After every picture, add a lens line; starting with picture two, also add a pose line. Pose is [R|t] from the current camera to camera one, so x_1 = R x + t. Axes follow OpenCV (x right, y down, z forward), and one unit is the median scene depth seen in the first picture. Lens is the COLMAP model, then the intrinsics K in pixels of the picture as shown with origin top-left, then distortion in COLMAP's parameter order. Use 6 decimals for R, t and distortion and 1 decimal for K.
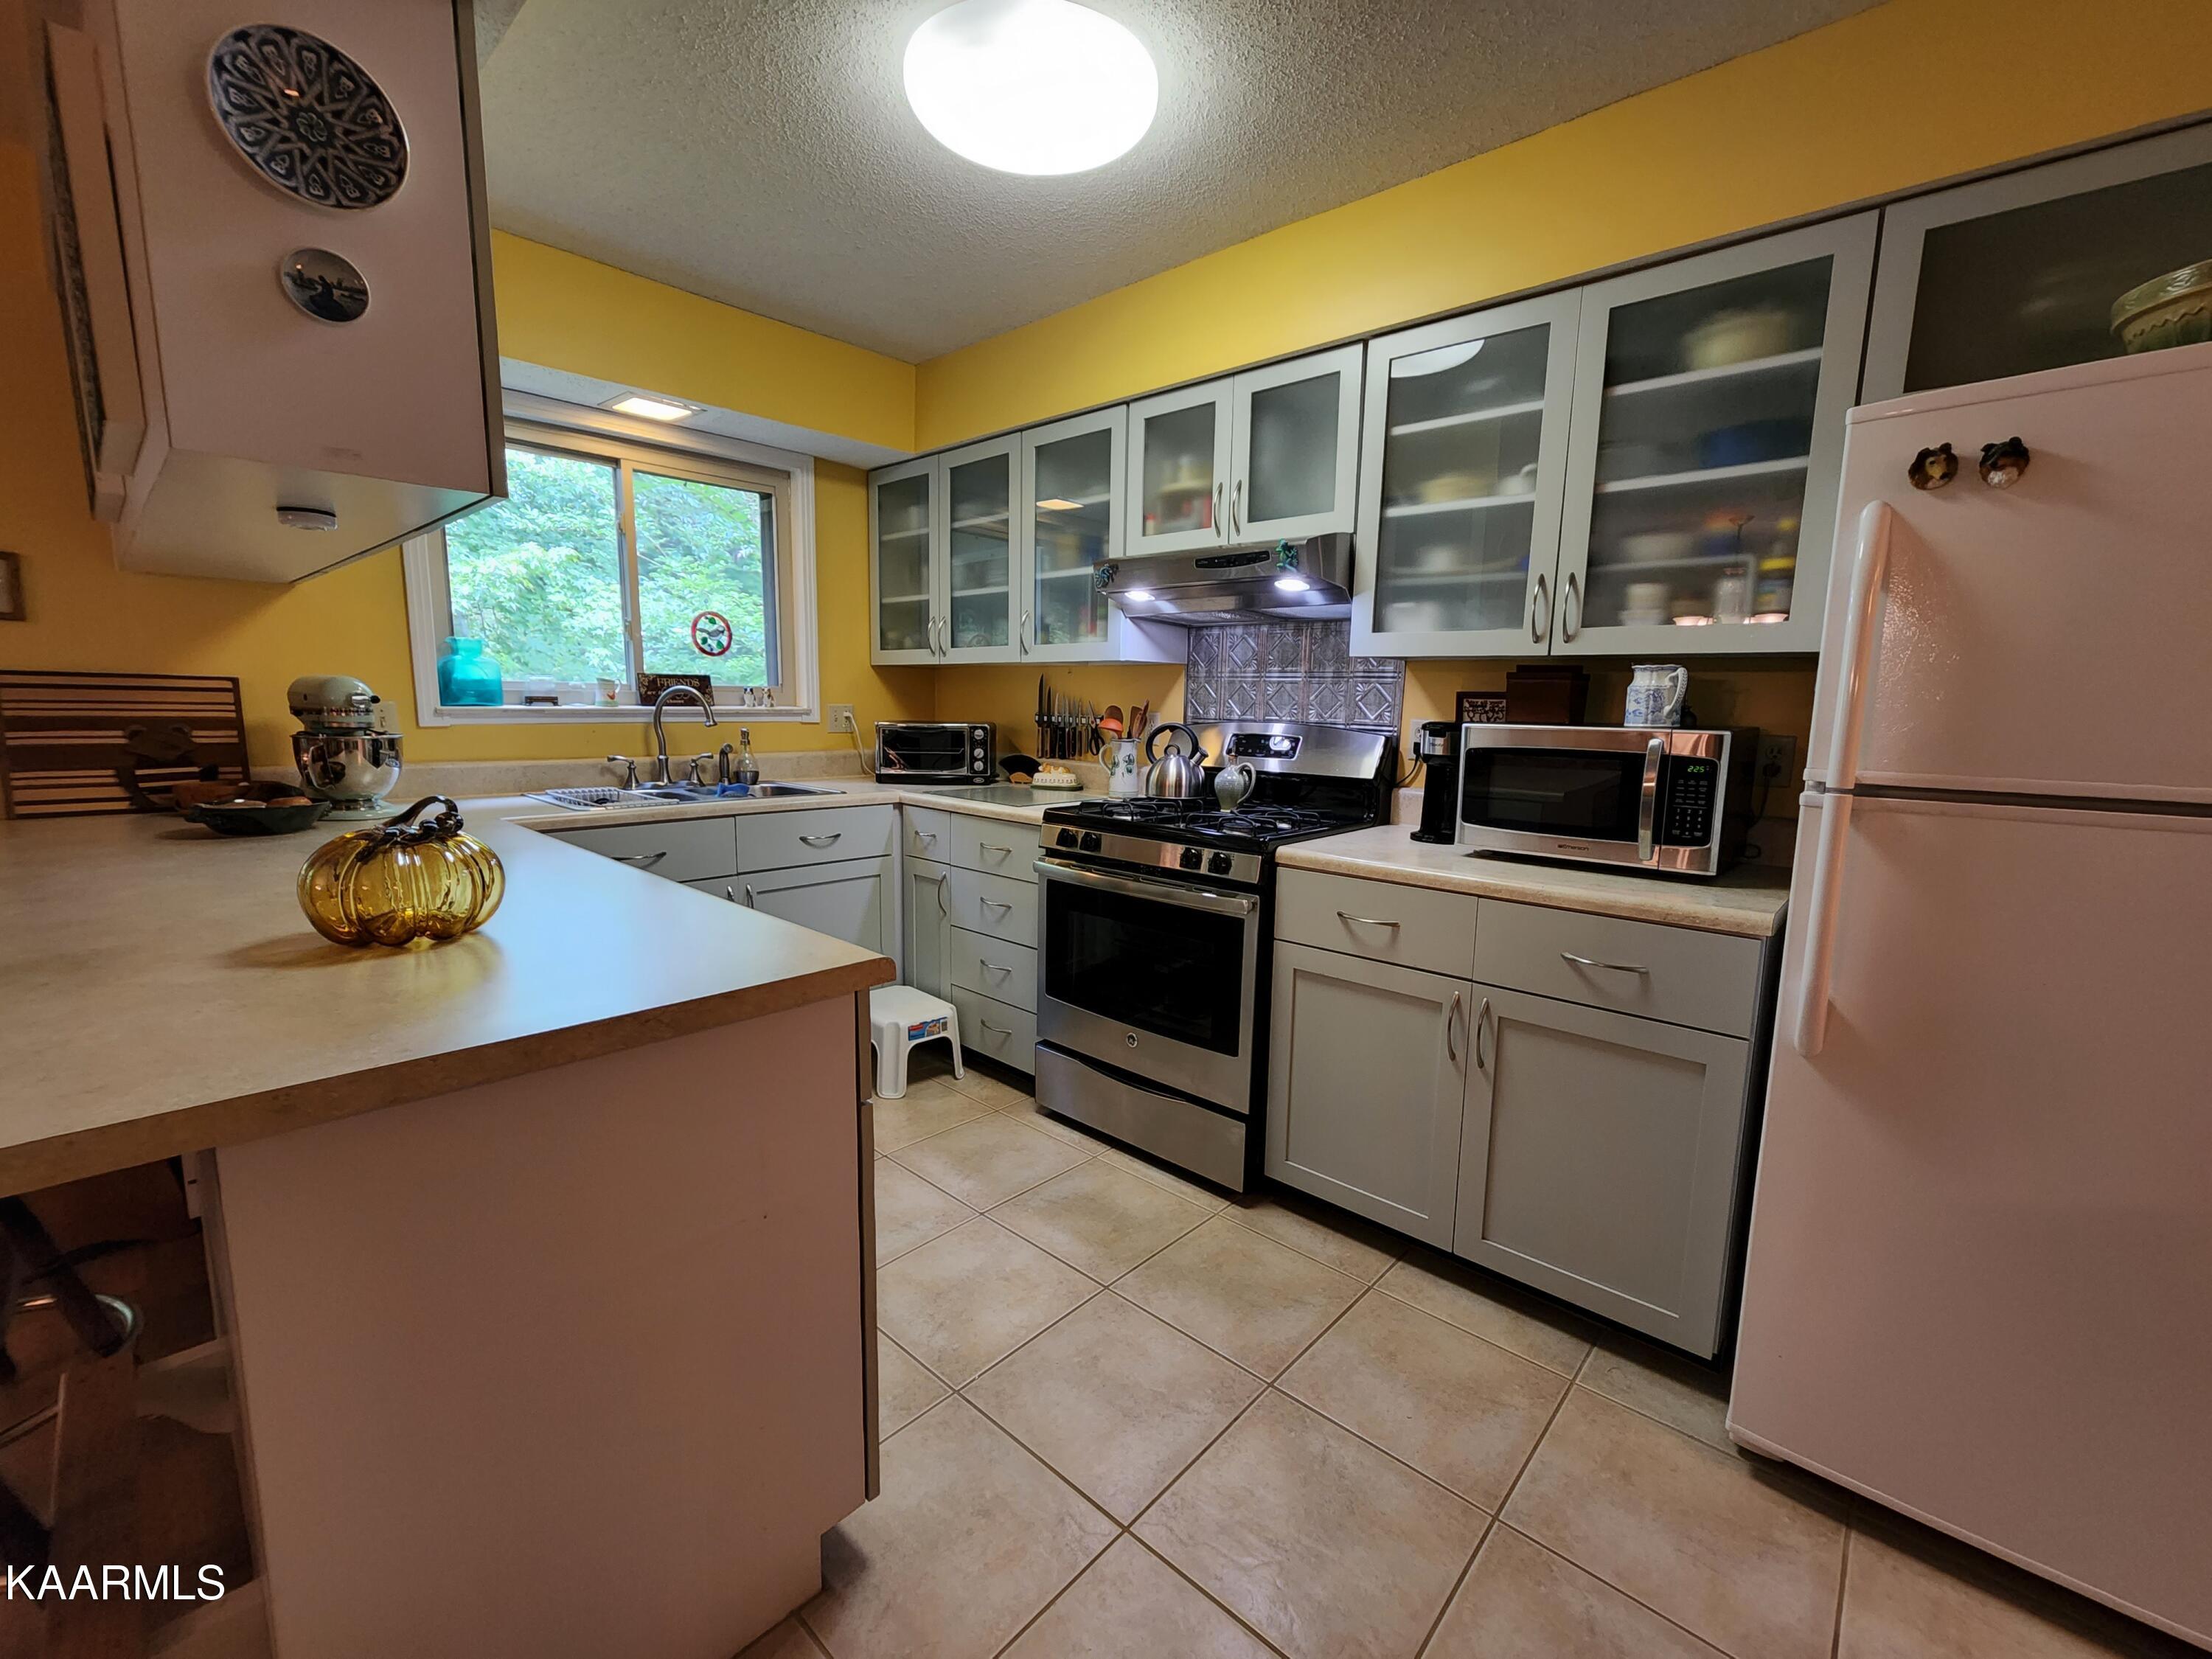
lens RADIAL K [[916.1, 0, 1110.8], [0, 916.1, 832.0], [0, 0, 1]] dist [-0.000596, -0.000058]
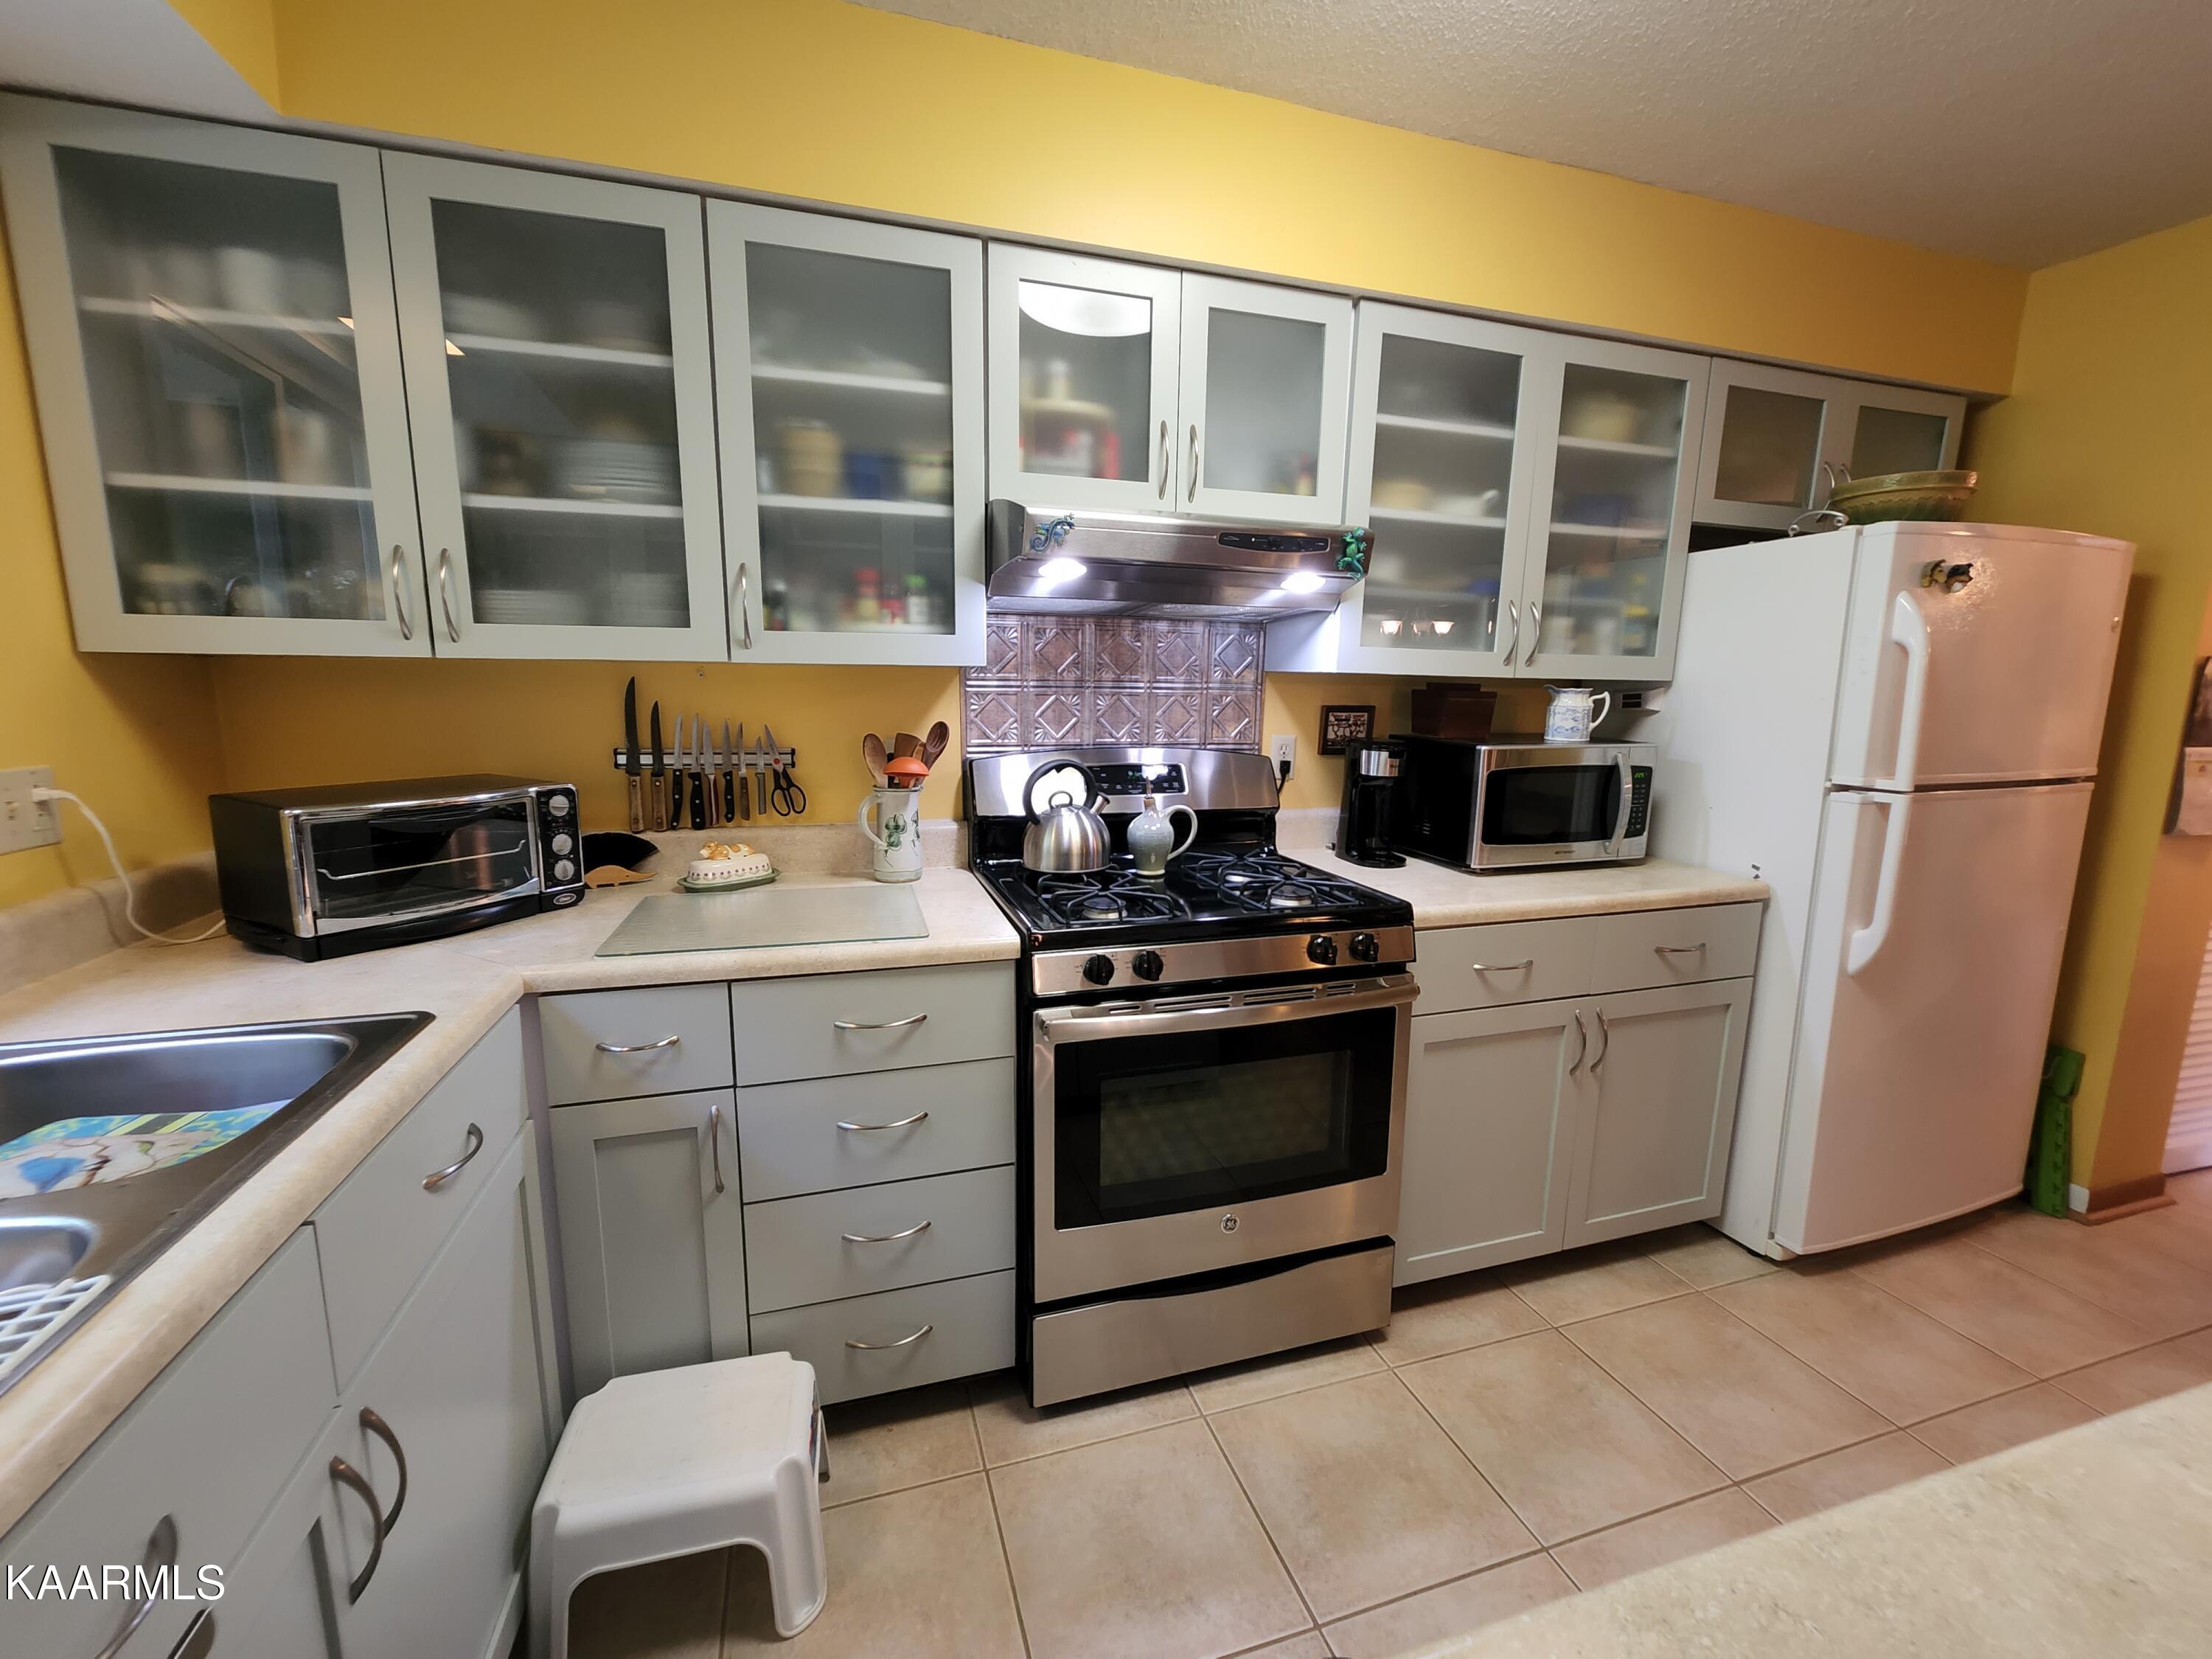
lens RADIAL K [[916.1, 0, 1108.9], [0, 916.1, 831.1], [0, 0, 1]] dist [-0.000596, -0.000058]
pose [[0.509054, -0.156987, 0.846297, -0.458194], [0.118791, 0.986632, 0.111566, -0.126940], [-0.852498, 0.043739, 0.520897, 0.565700]]
